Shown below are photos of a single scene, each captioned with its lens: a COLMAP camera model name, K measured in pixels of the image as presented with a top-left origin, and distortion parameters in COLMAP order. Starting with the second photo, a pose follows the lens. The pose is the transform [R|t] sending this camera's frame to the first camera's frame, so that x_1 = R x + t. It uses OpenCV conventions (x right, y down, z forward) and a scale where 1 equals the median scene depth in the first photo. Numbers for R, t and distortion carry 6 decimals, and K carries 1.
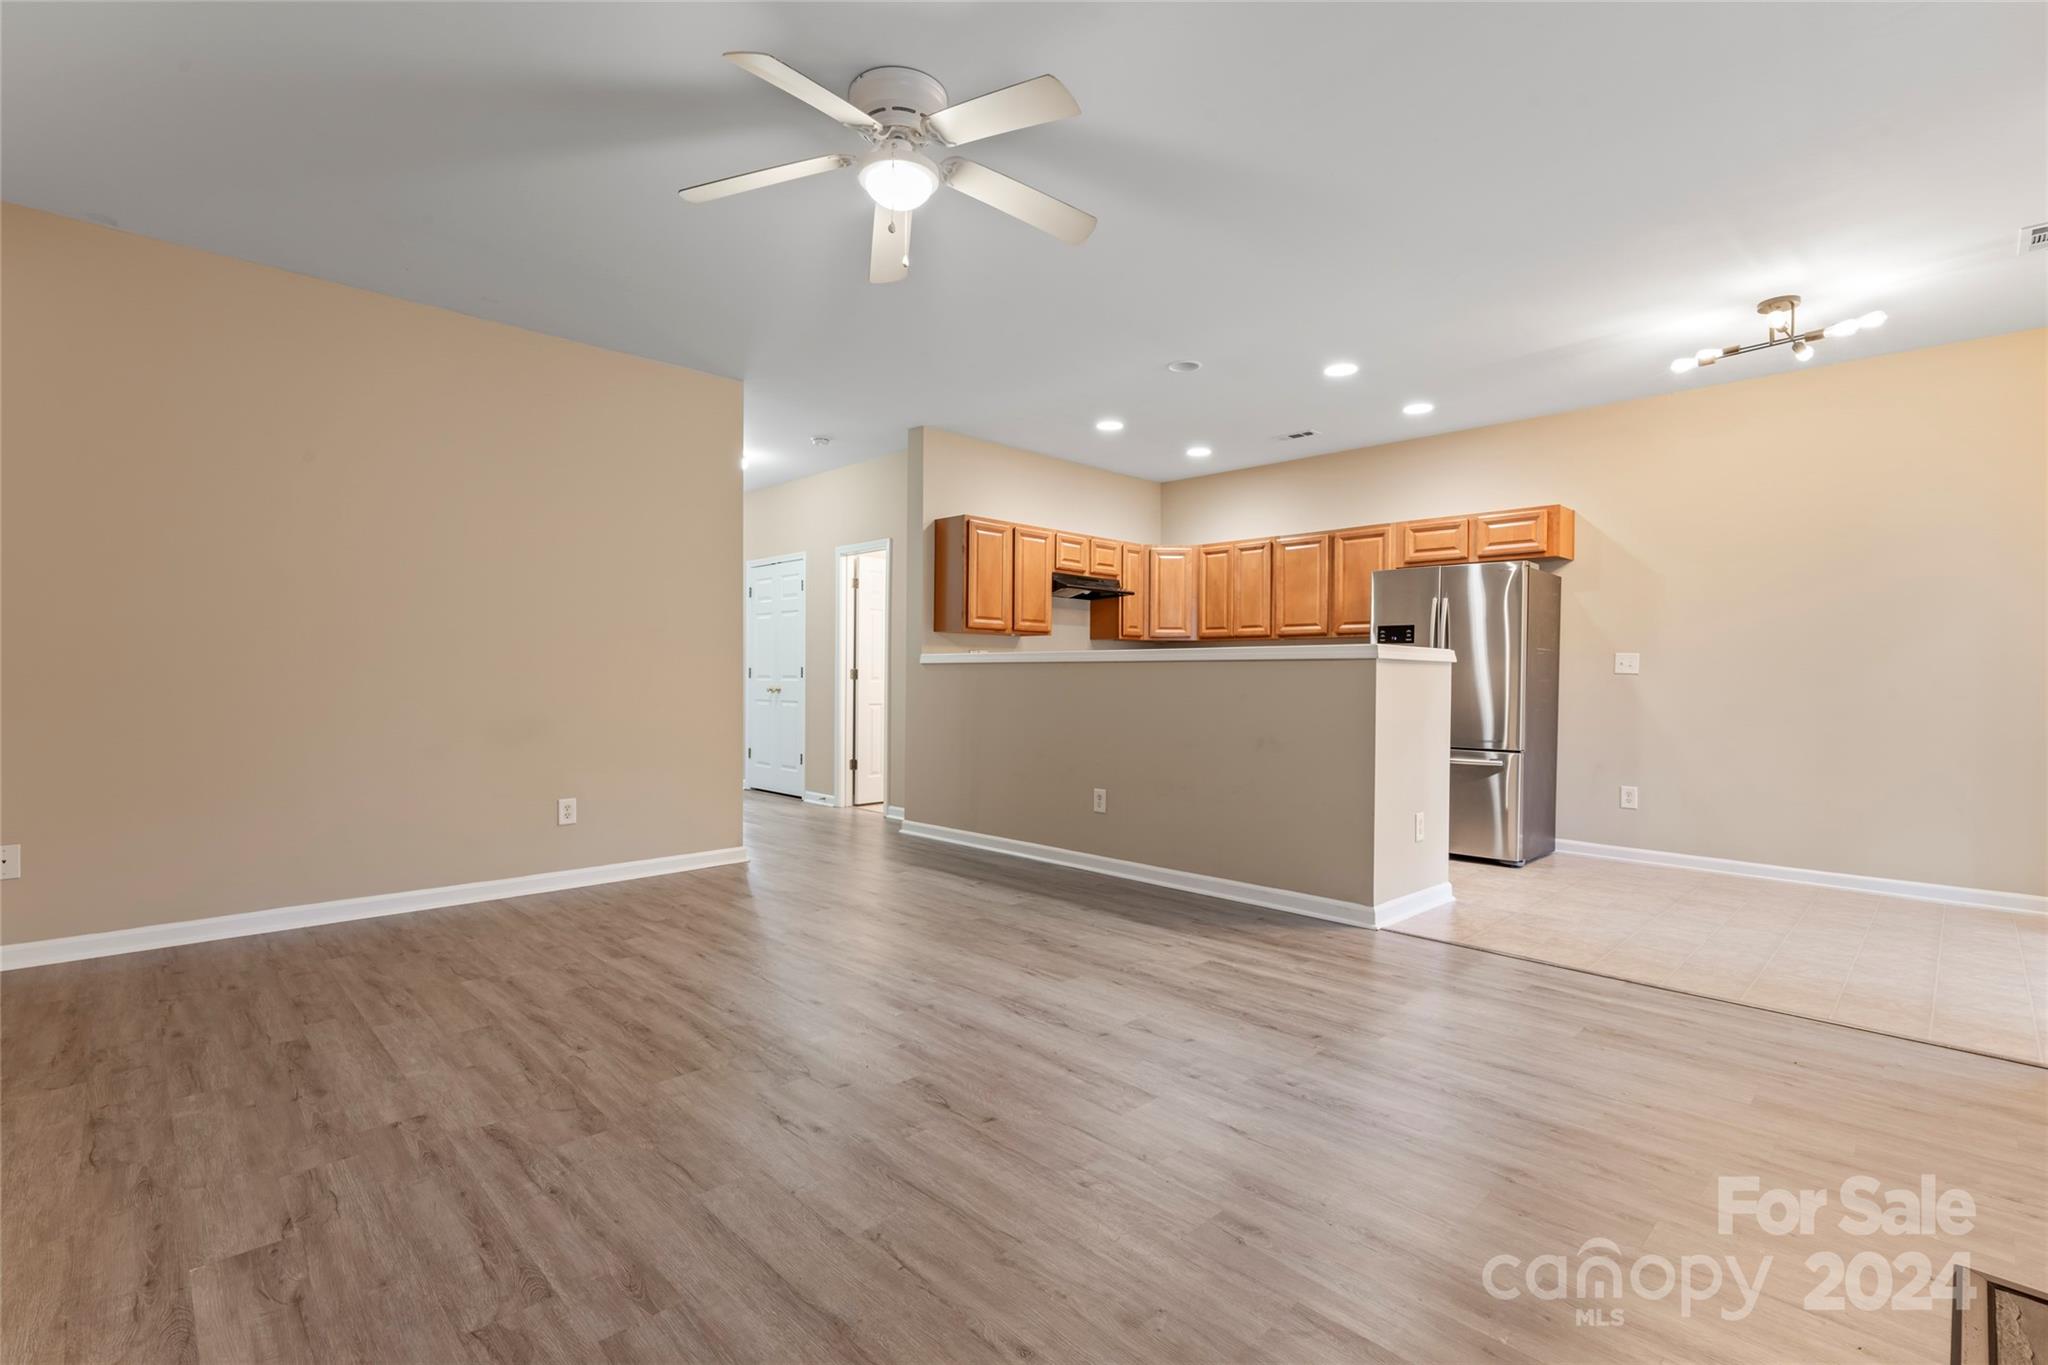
lens RADIAL K [[932.7, 0, 1017.7], [0, 932.7, 676.2], [0, 0, 1]] dist [0.000371, 0.000368]
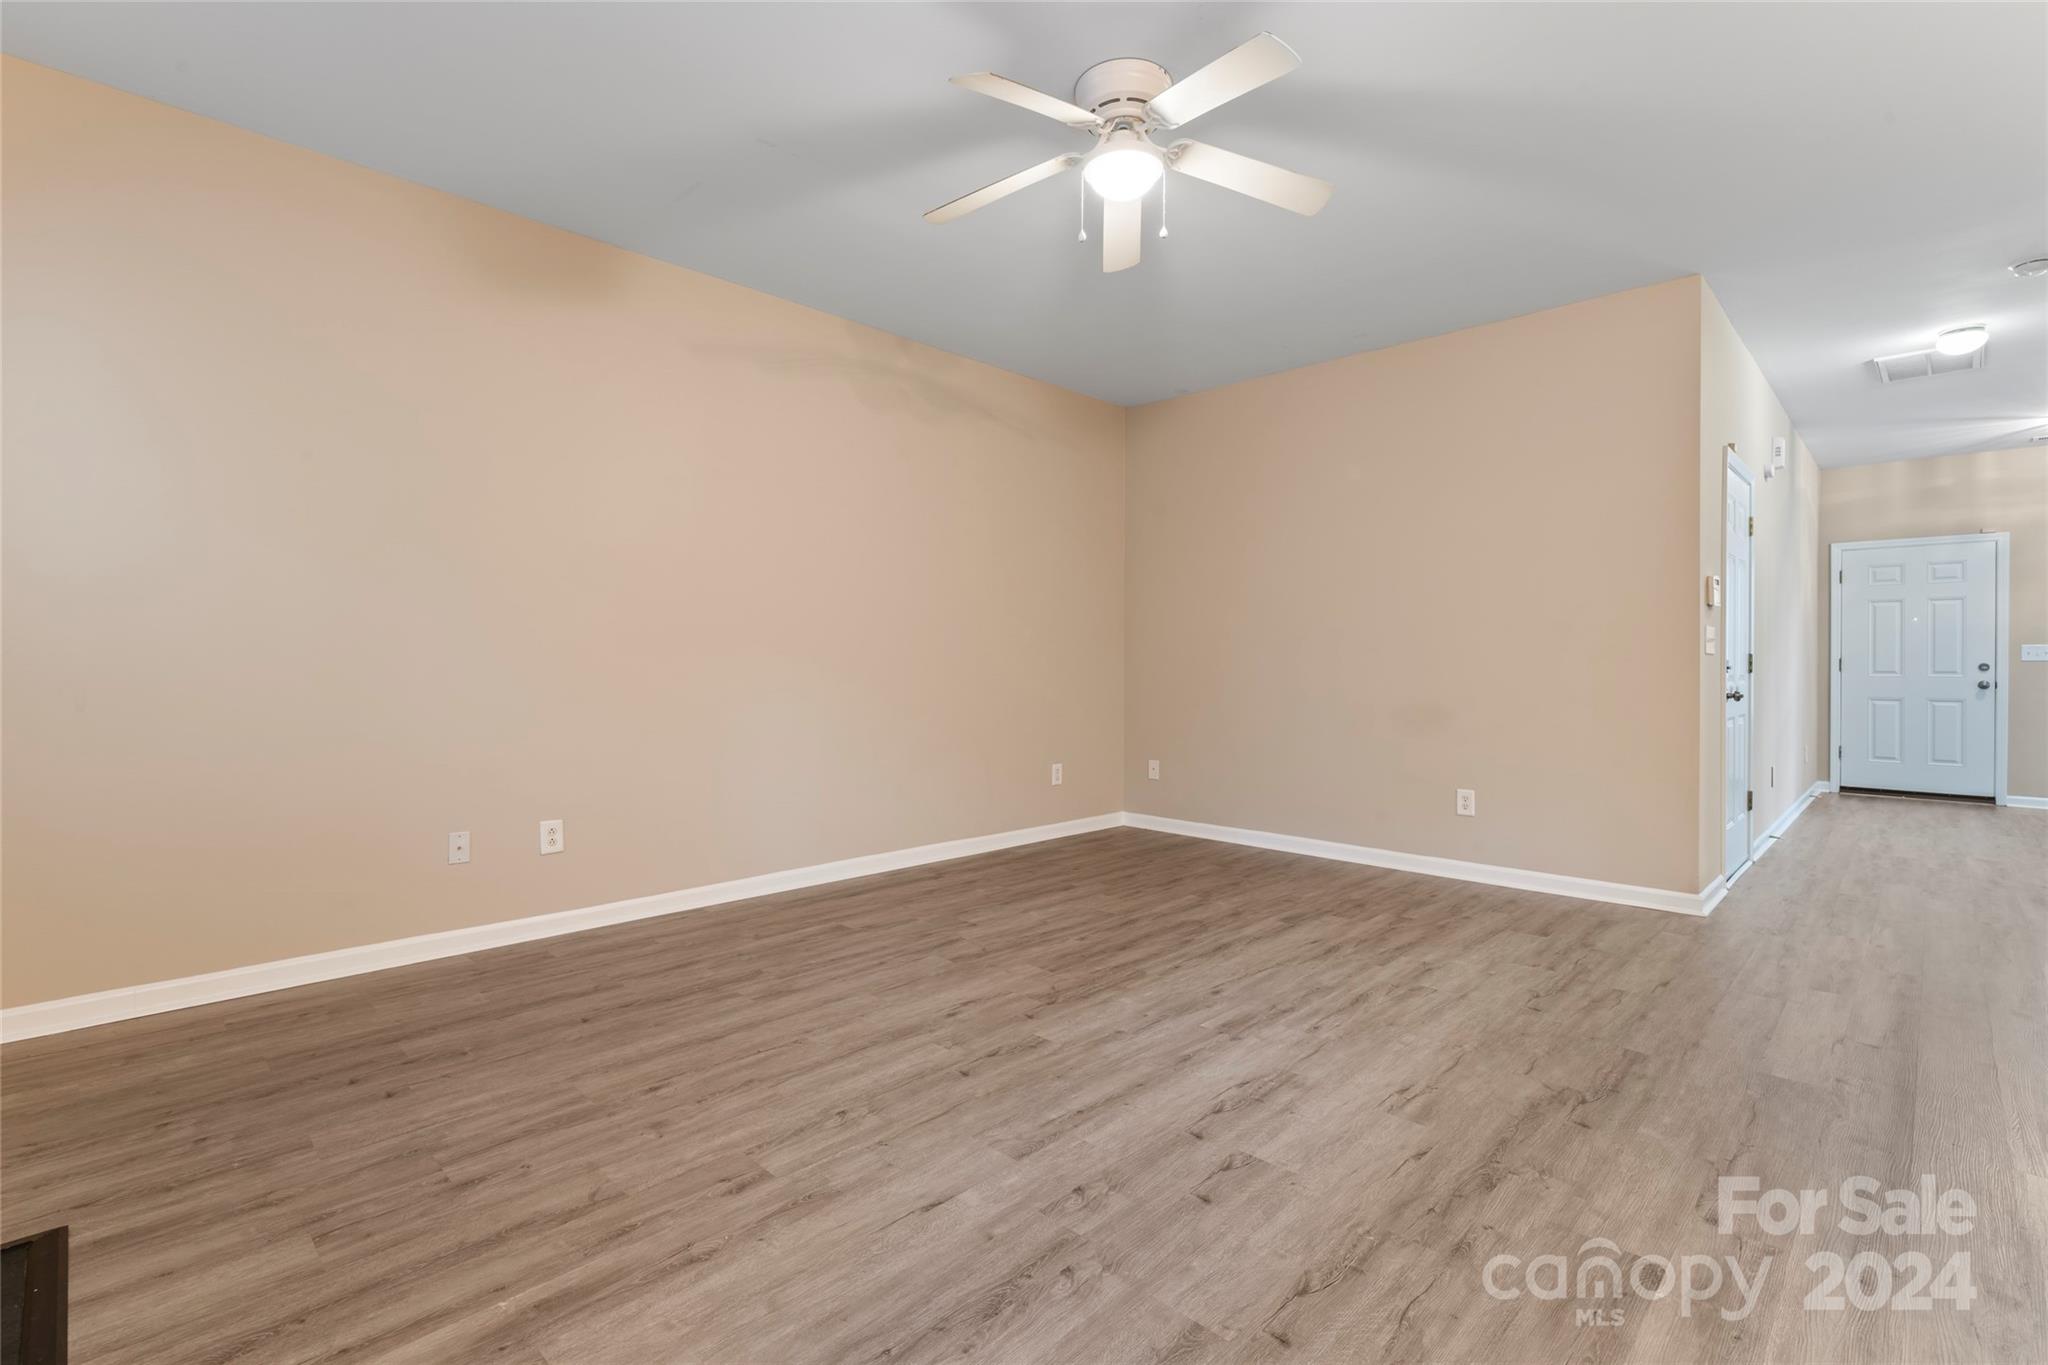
lens RADIAL K [[932.7, 0, 1022.2], [0, 932.7, 666.8], [0, 0, 1]] dist [0.000371, 0.000368]
pose [[0.024839, -0.001265, -0.999691, 0.747401], [-0.004895, 0.999987, -0.001387, 0.004387], [0.999679, 0.004928, 0.024833, 0.738022]]
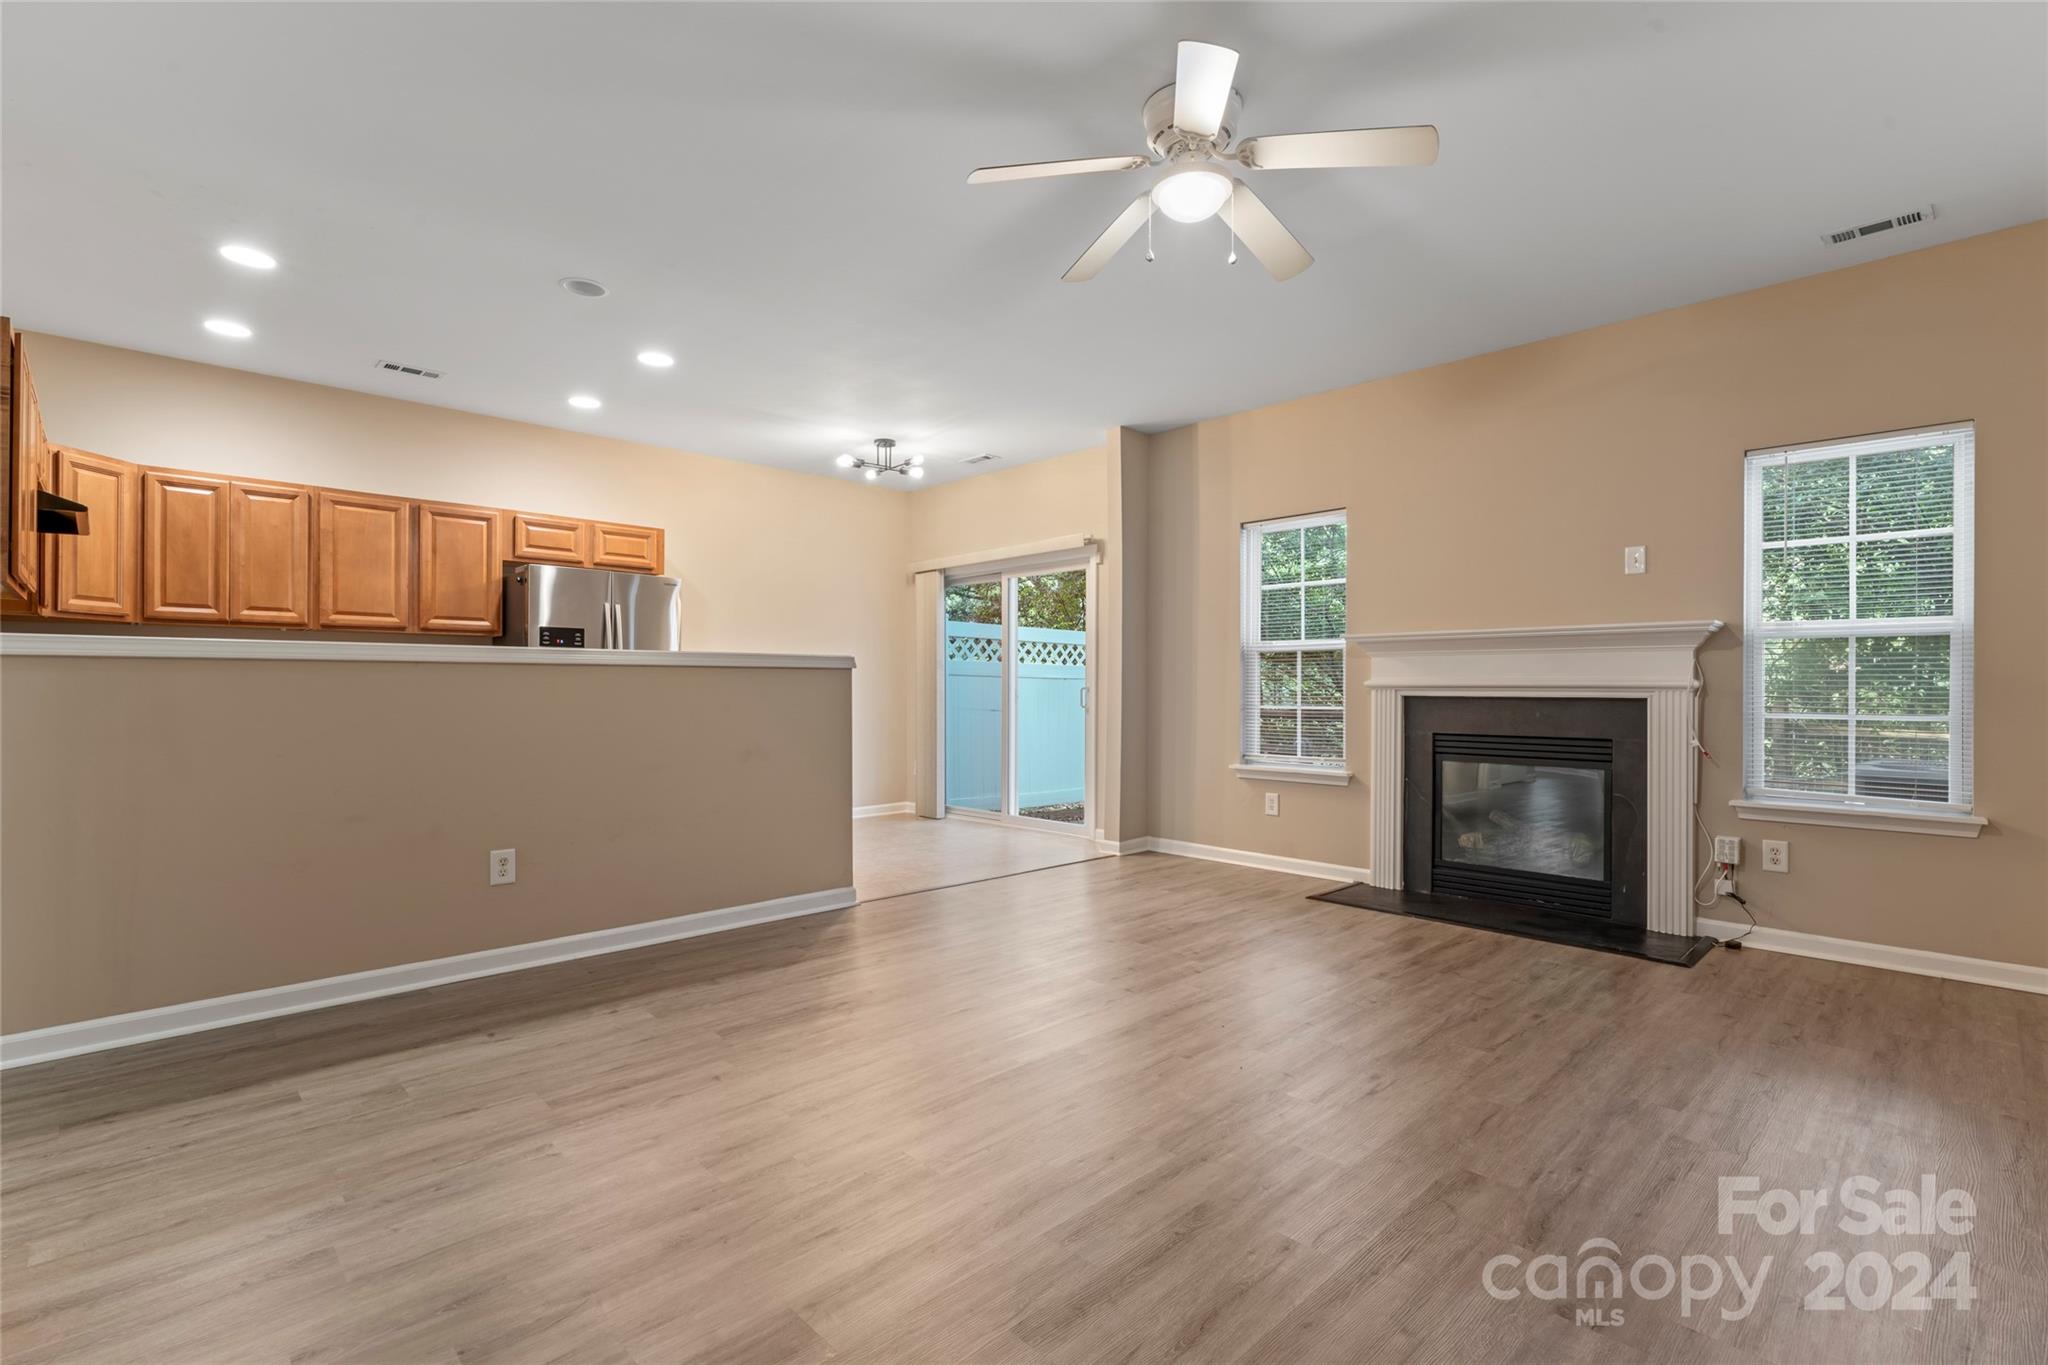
lens RADIAL K [[932.7, 0, 1019.4], [0, 932.7, 684.6], [0, 0, 1]] dist [0.000371, 0.000368]
pose [[-0.001080, -0.006417, 0.999979, -0.959560], [-0.003426, 0.999974, 0.006413, -0.009467], [-0.999994, -0.003419, -0.001101, 1.005842]]
